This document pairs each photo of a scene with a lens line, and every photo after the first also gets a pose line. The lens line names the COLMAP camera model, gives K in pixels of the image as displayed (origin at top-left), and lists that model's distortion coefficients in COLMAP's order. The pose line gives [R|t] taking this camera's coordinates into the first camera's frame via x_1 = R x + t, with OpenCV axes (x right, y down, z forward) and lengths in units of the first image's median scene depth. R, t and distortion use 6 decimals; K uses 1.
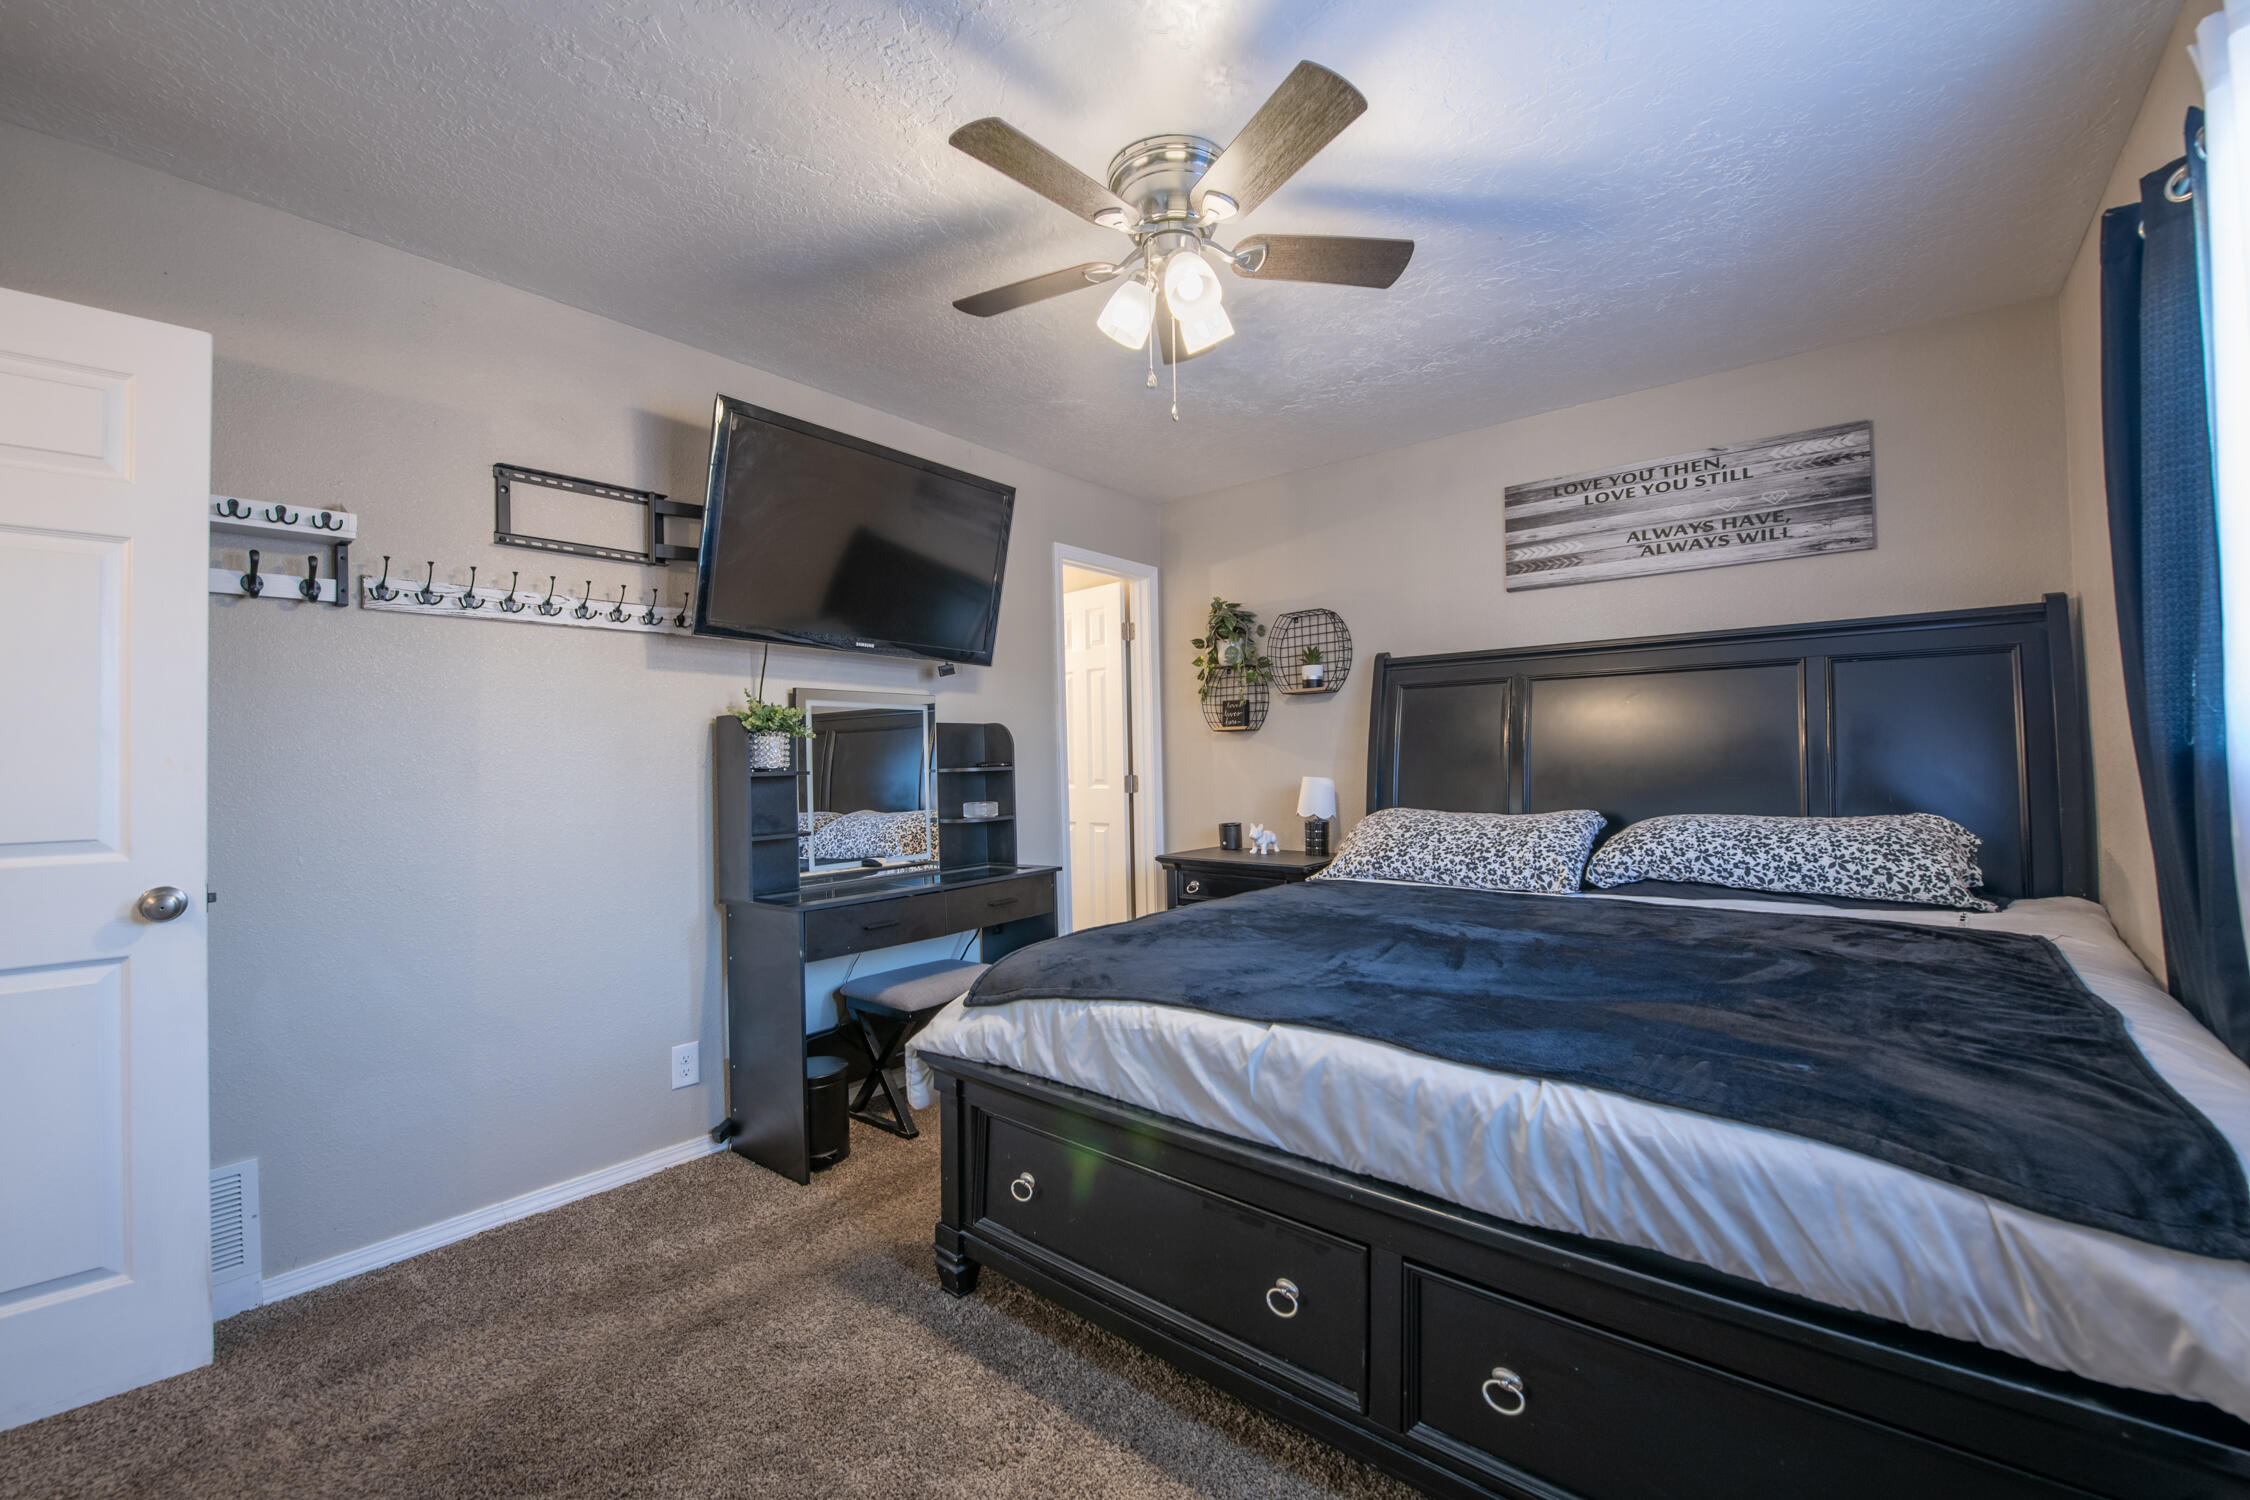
lens RADIAL K [[898.9, 0, 1124.6], [0, 898.9, 749.6], [0, 0, 1]] dist [-0.010191, -0.000245]
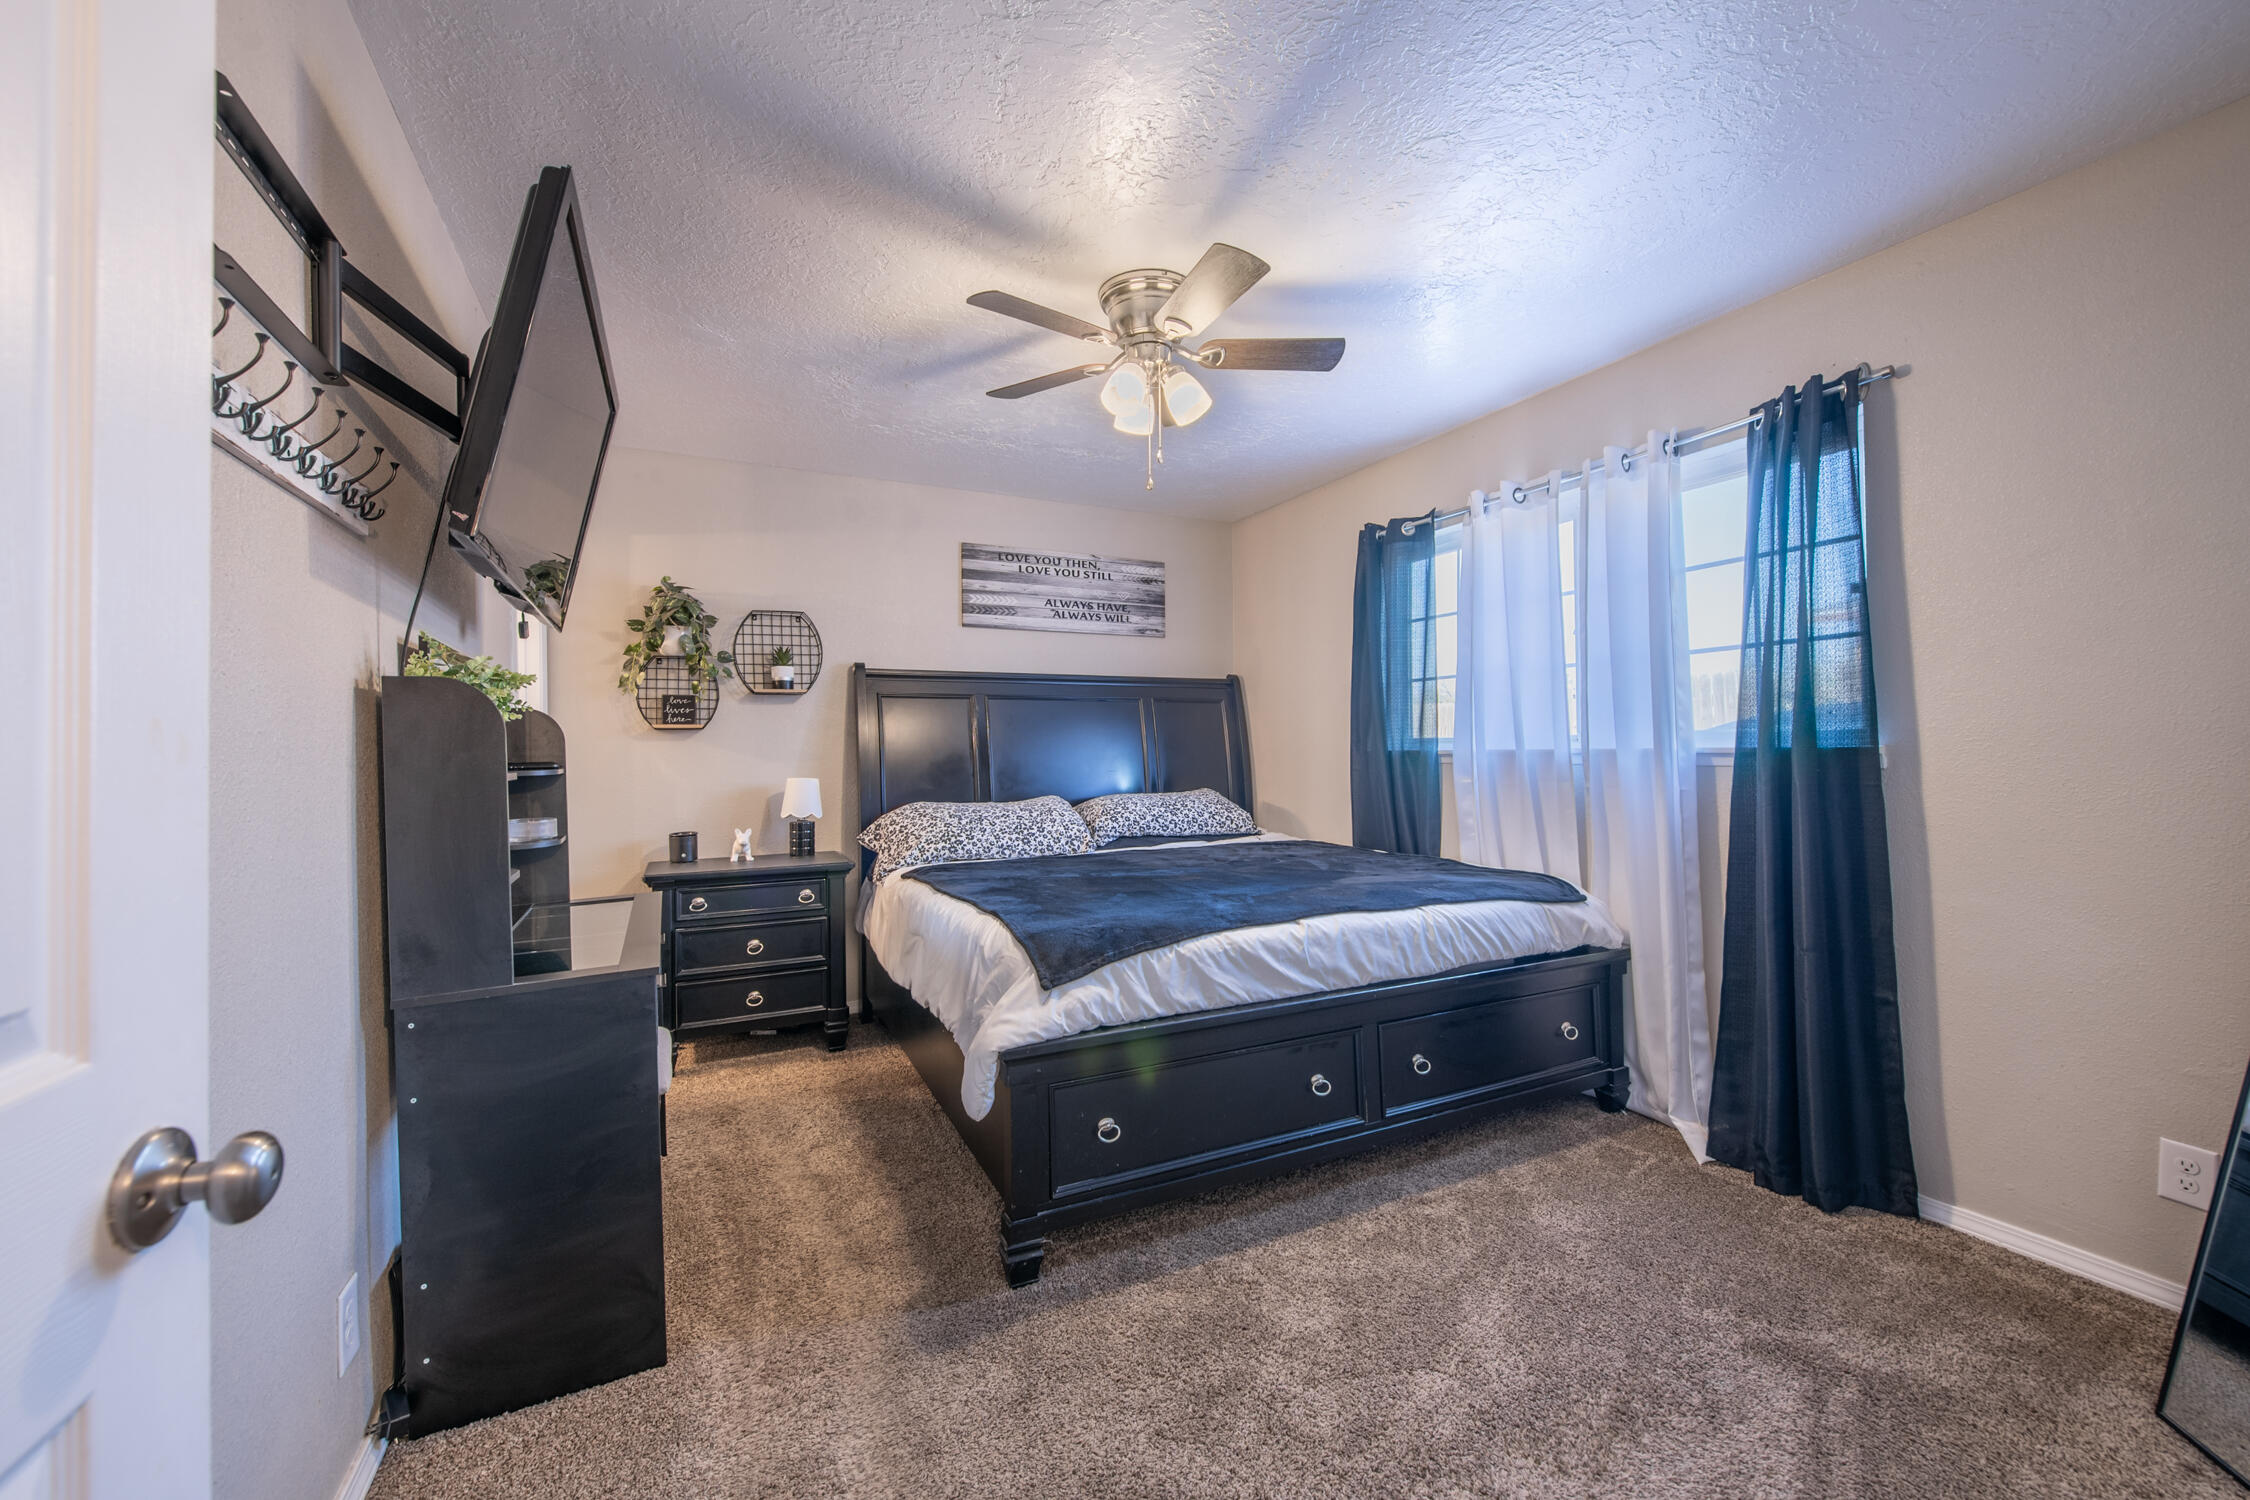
lens RADIAL K [[898.9, 0, 1124.6], [0, 898.9, 747.2], [0, 0, 1]] dist [-0.010191, -0.000245]
pose [[0.414149, 0.016164, 0.910065, -0.719359], [-0.002088, 0.999857, -0.016808, 0.015852], [-0.910207, 0.005061, 0.414124, 0.323385]]
